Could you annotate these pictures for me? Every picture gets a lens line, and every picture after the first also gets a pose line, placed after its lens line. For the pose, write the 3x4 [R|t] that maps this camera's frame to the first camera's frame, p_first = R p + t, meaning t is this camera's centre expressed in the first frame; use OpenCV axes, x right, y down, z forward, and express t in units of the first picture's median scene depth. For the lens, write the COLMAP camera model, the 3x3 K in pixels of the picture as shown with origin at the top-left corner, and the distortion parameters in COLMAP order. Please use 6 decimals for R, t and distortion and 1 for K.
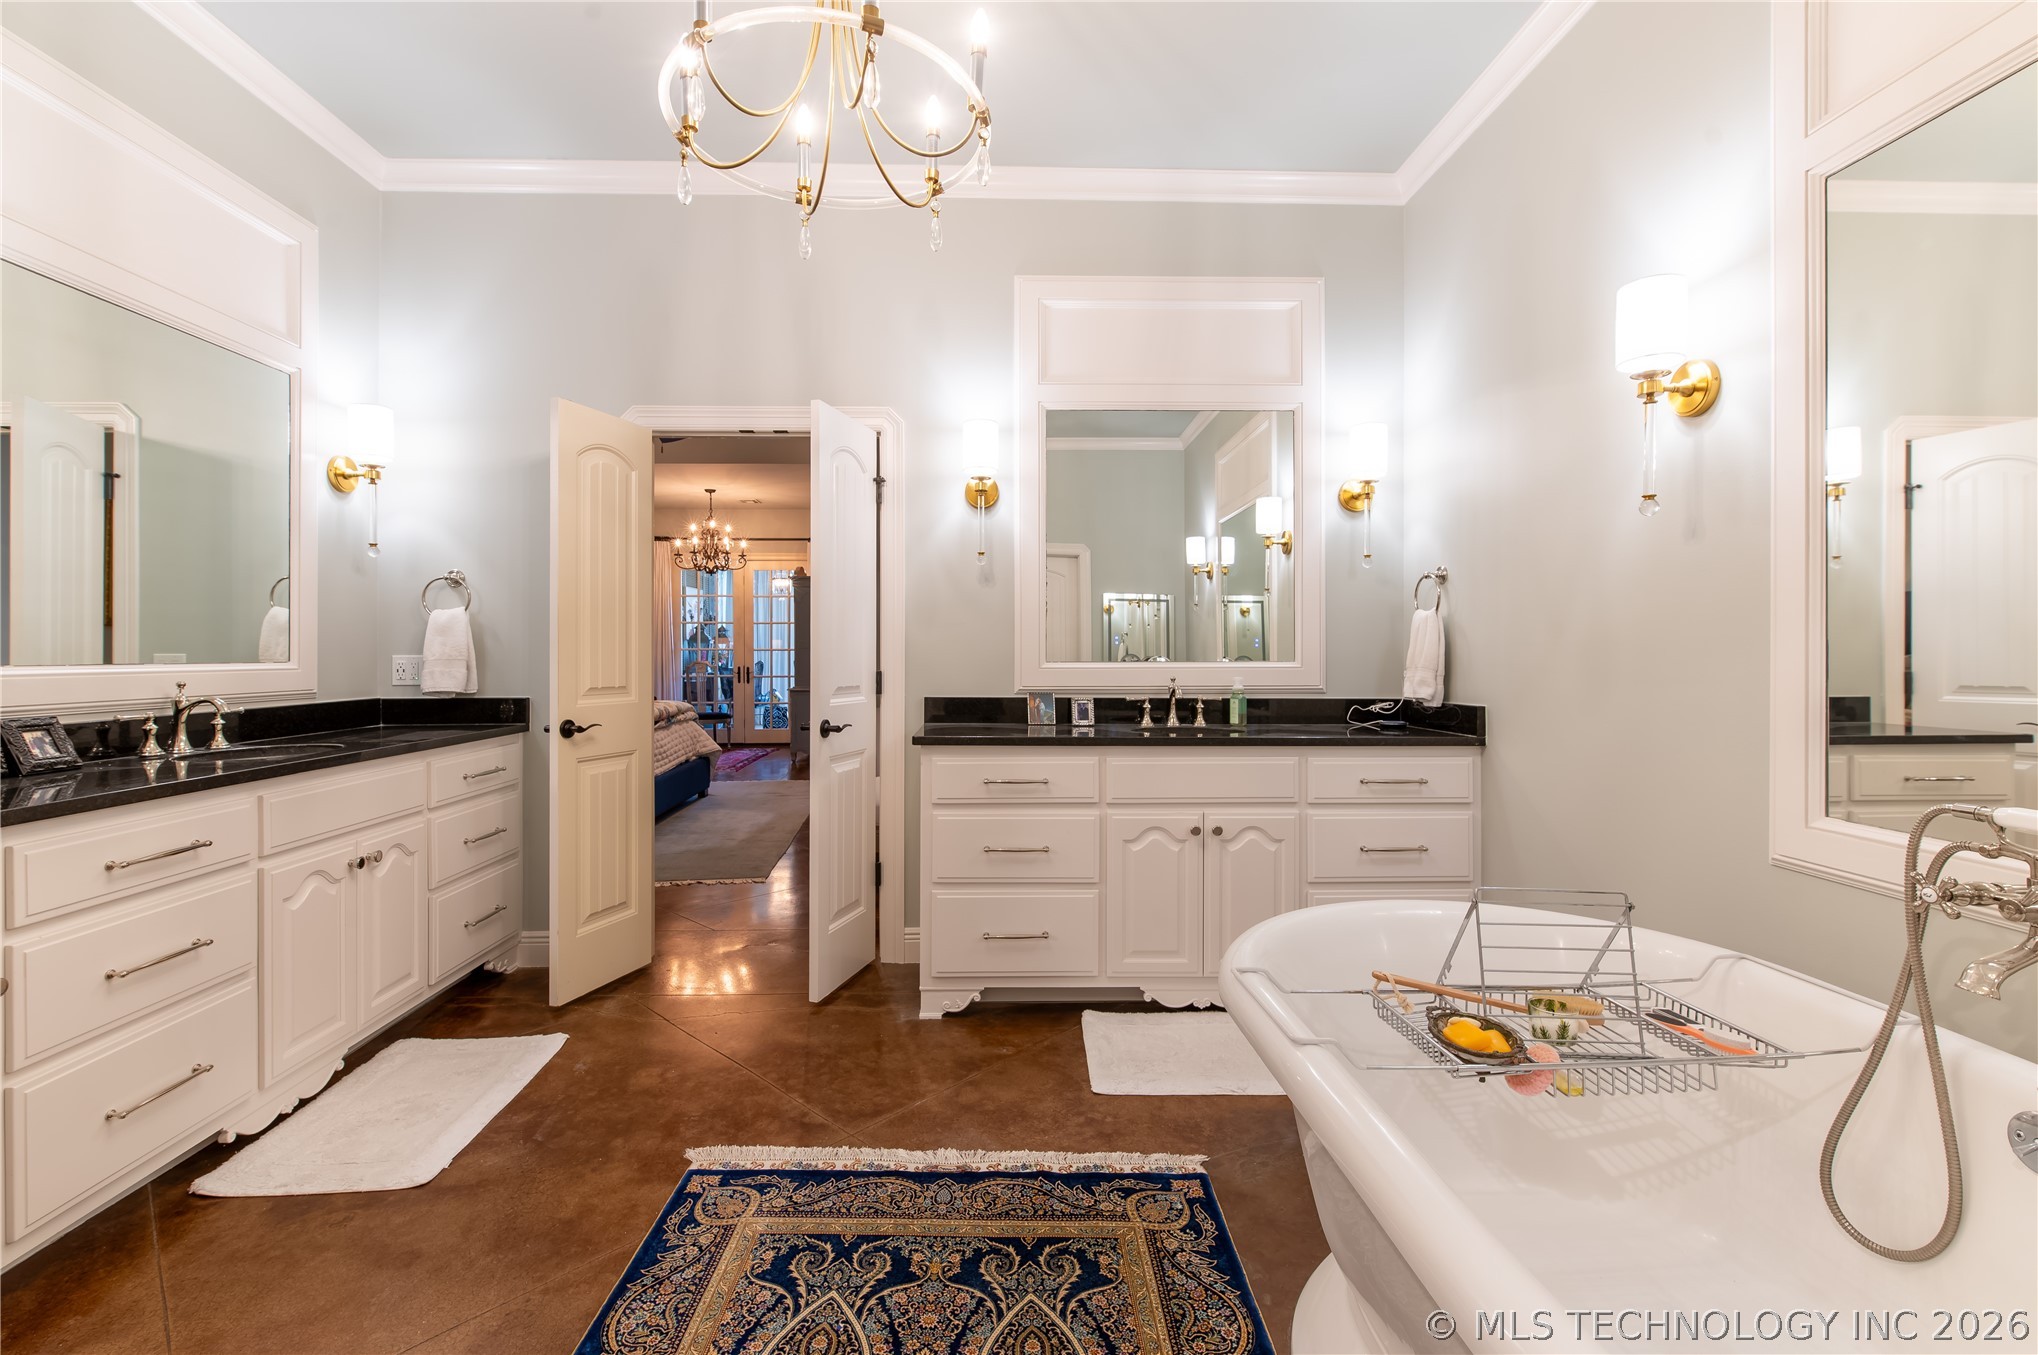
lens RADIAL K [[882.8, 0, 1000.0], [0, 882.8, 648.2], [0, 0, 1]] dist [0.000464, -0.000533]
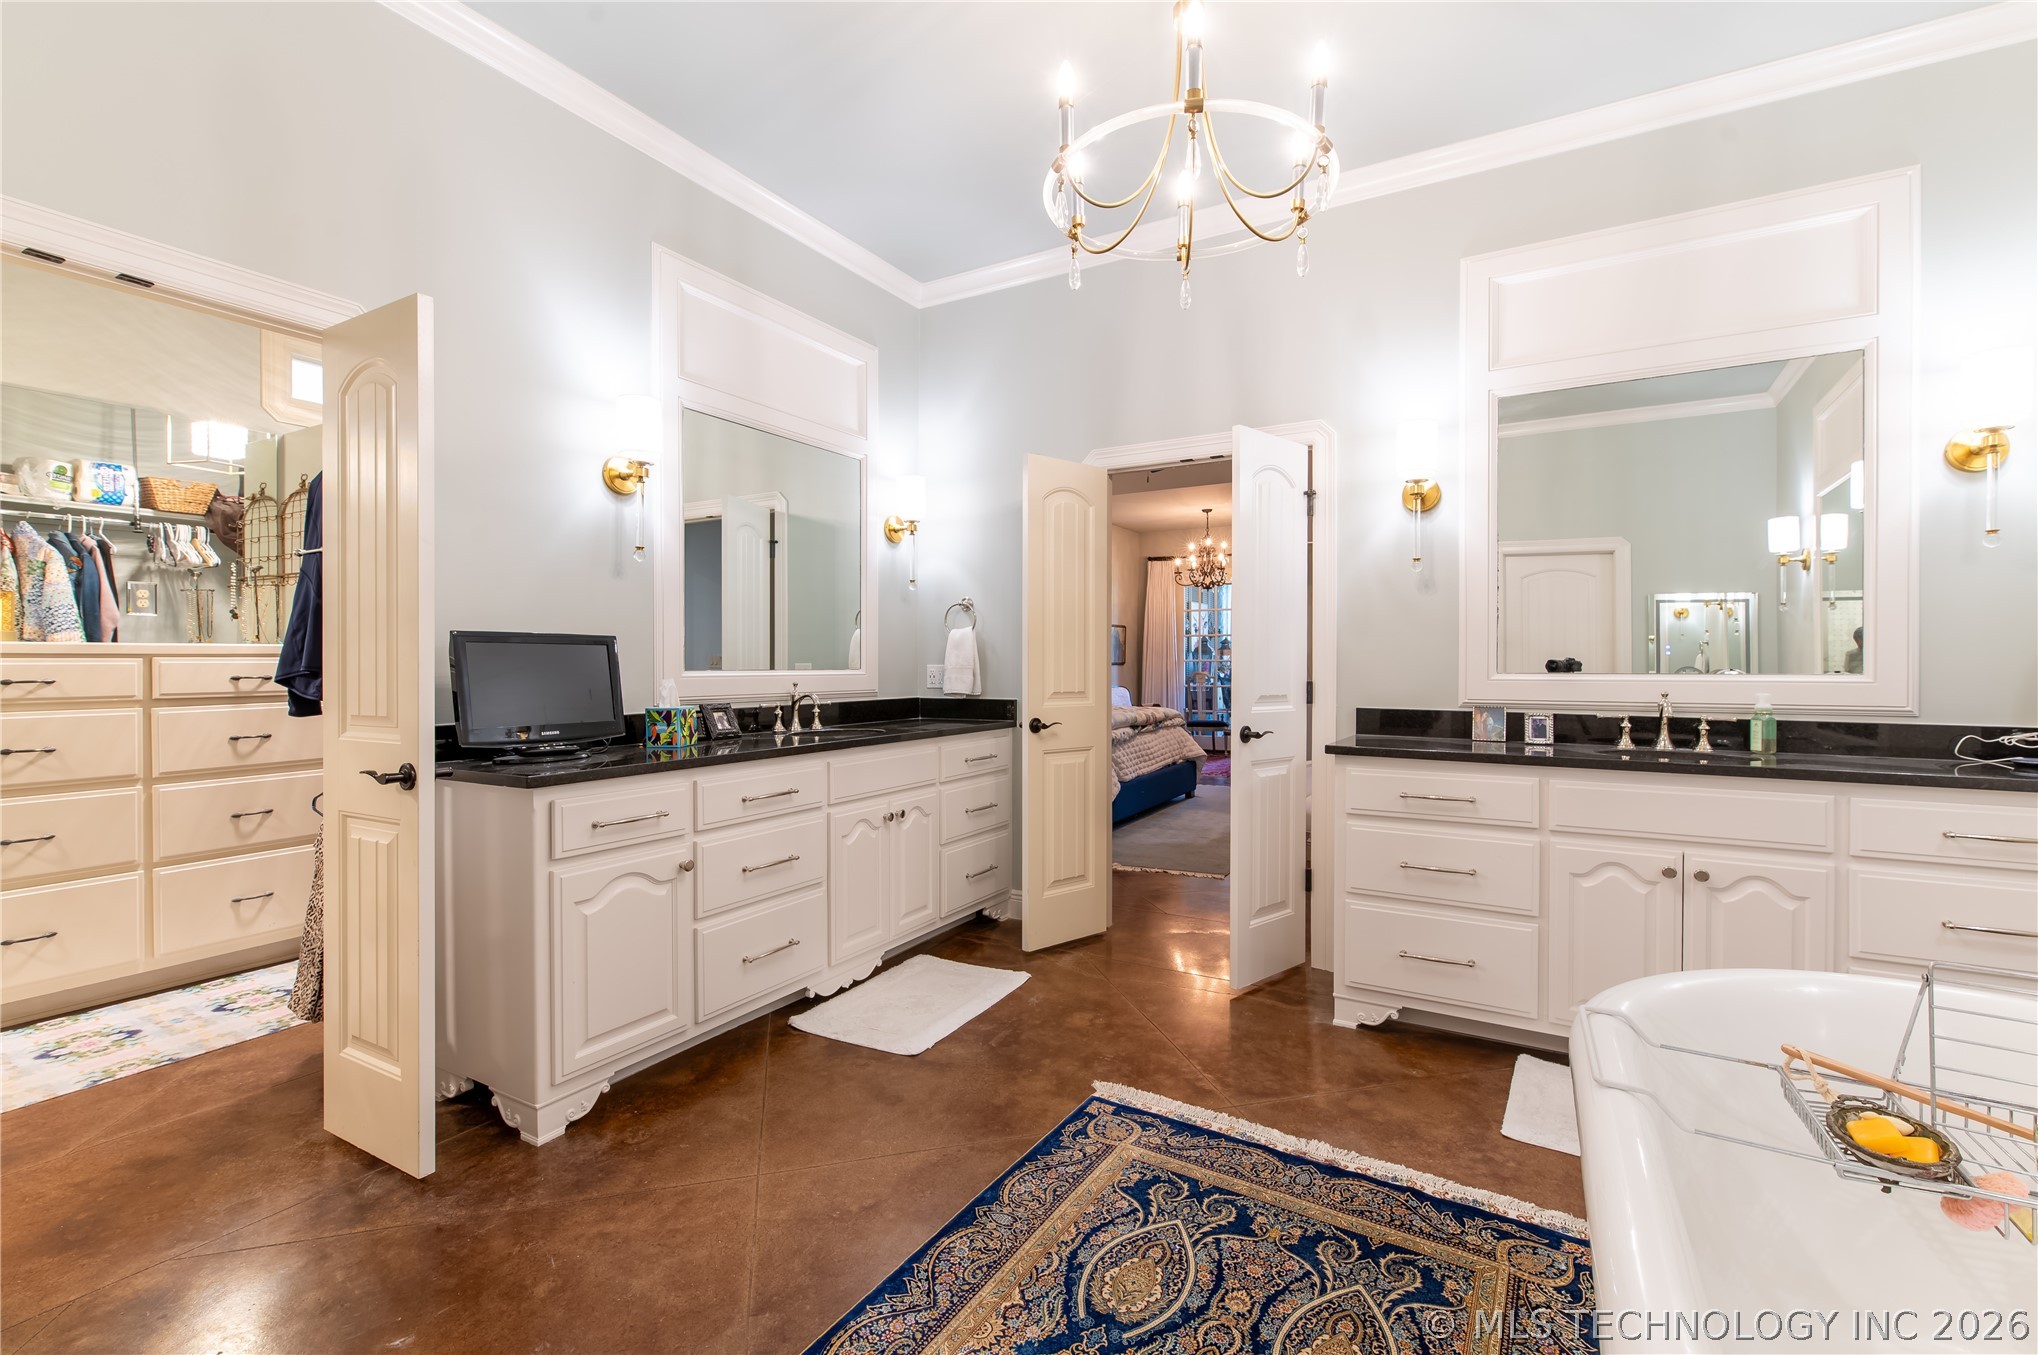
lens RADIAL K [[875.9, 0, 1032.5], [0, 875.9, 666.3], [0, 0, 1]] dist [0.000960, -0.000428]
pose [[0.859155, 0.002498, -0.511709, 0.123352], [0.001209, 0.999975, 0.006912, 0.001659], [0.511714, -0.006557, 0.859131, -0.036488]]
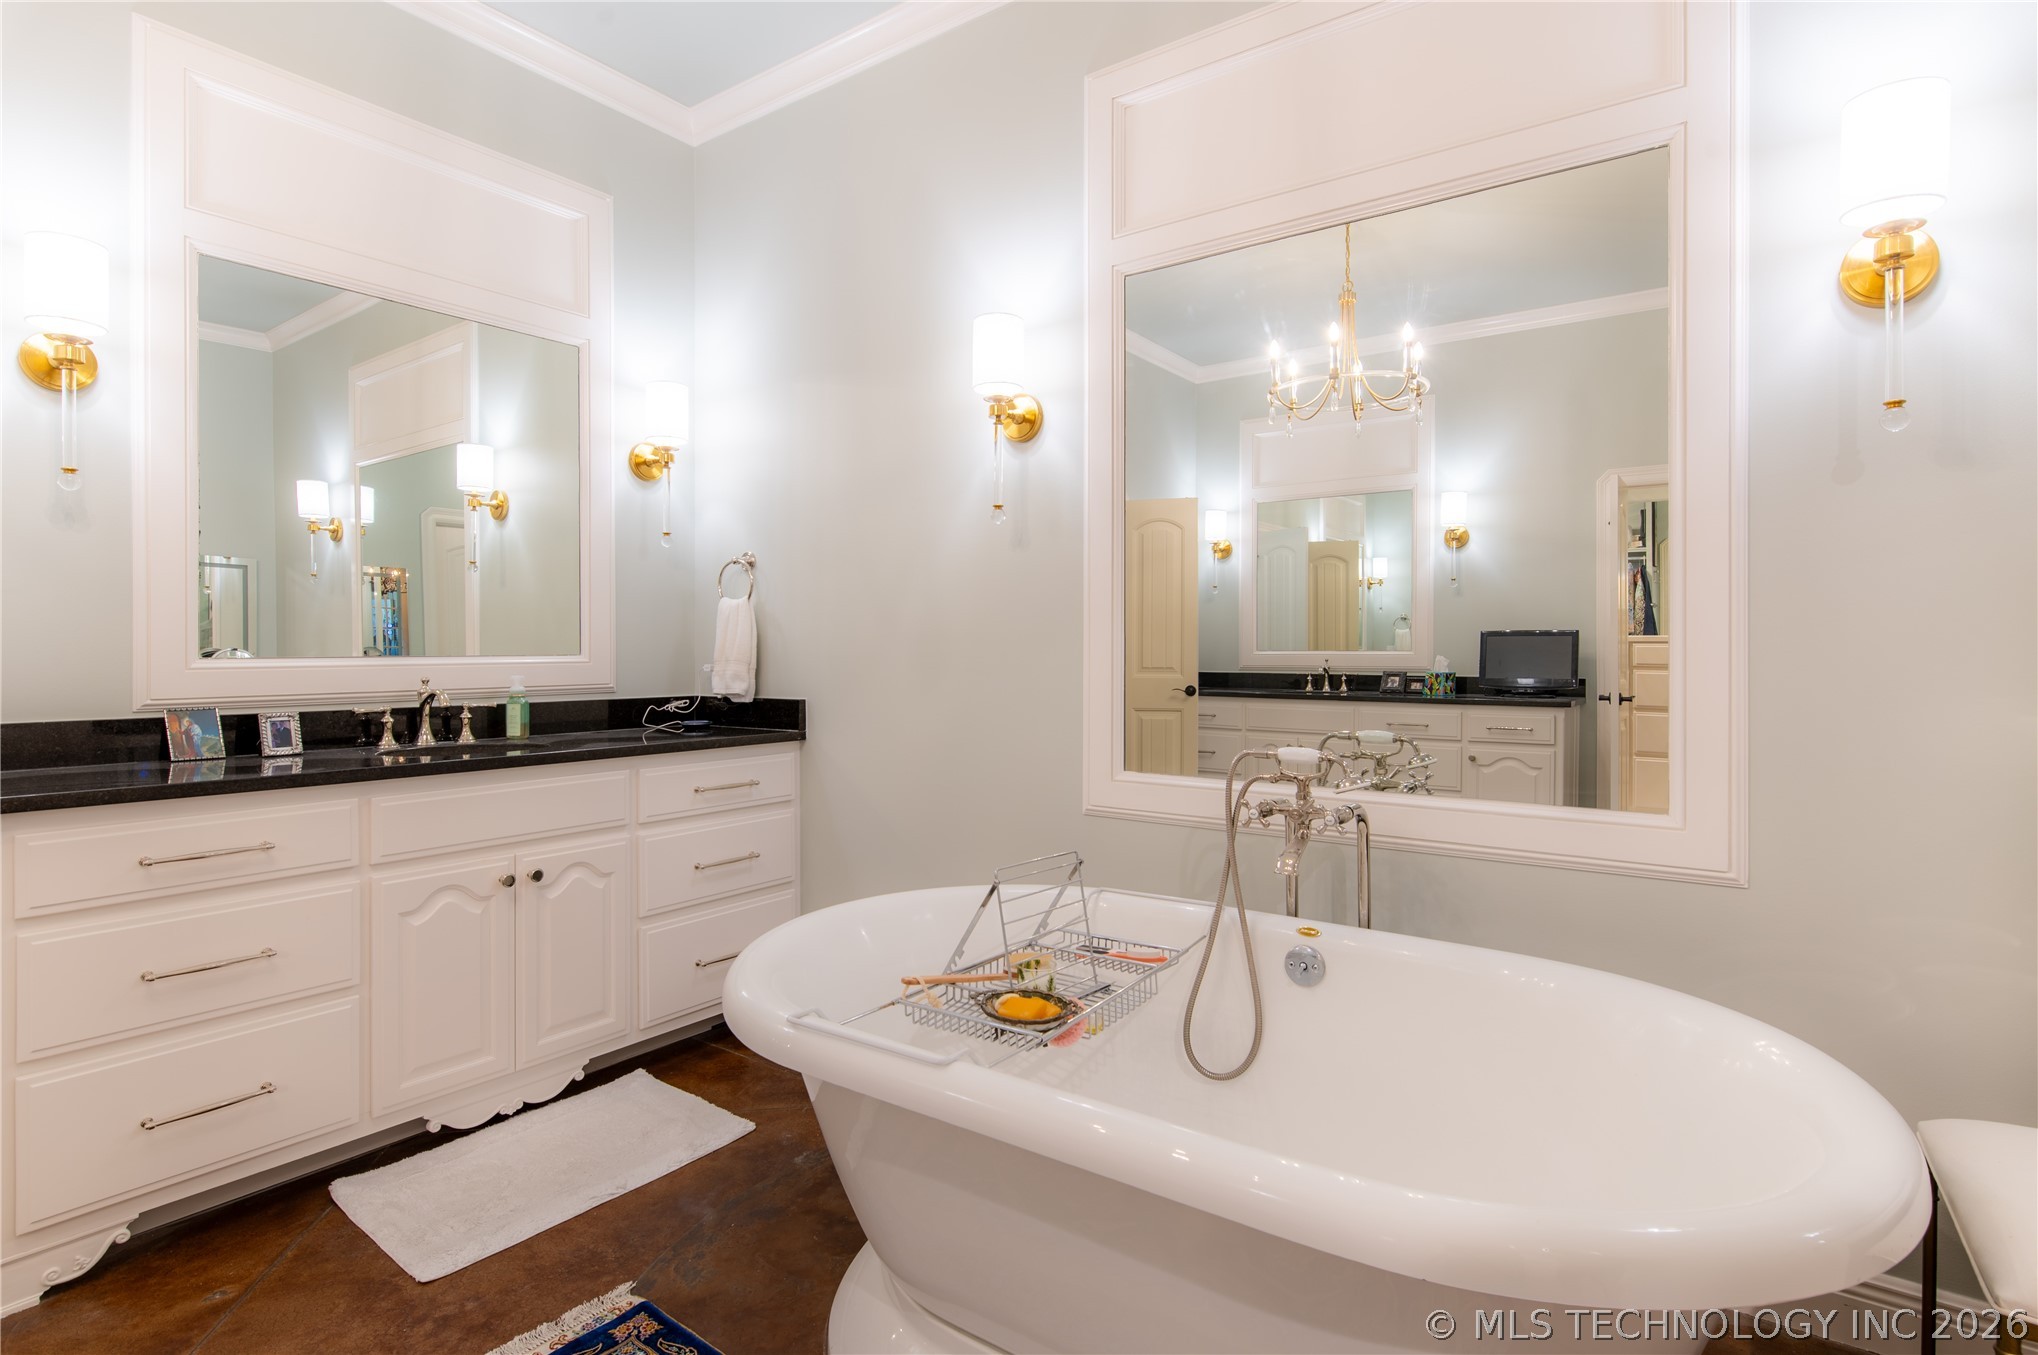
lens RADIAL K [[1015.5, 0, 1037.5], [0, 1015.5, 644.7], [0, 0, 1]] dist [-0.000920, -0.000574]
pose [[0.607329, 0.000160, 0.794451, -0.187531], [-0.004191, 0.999987, 0.003003, 0.001201], [-0.794440, -0.005154, 0.607321, 0.115144]]
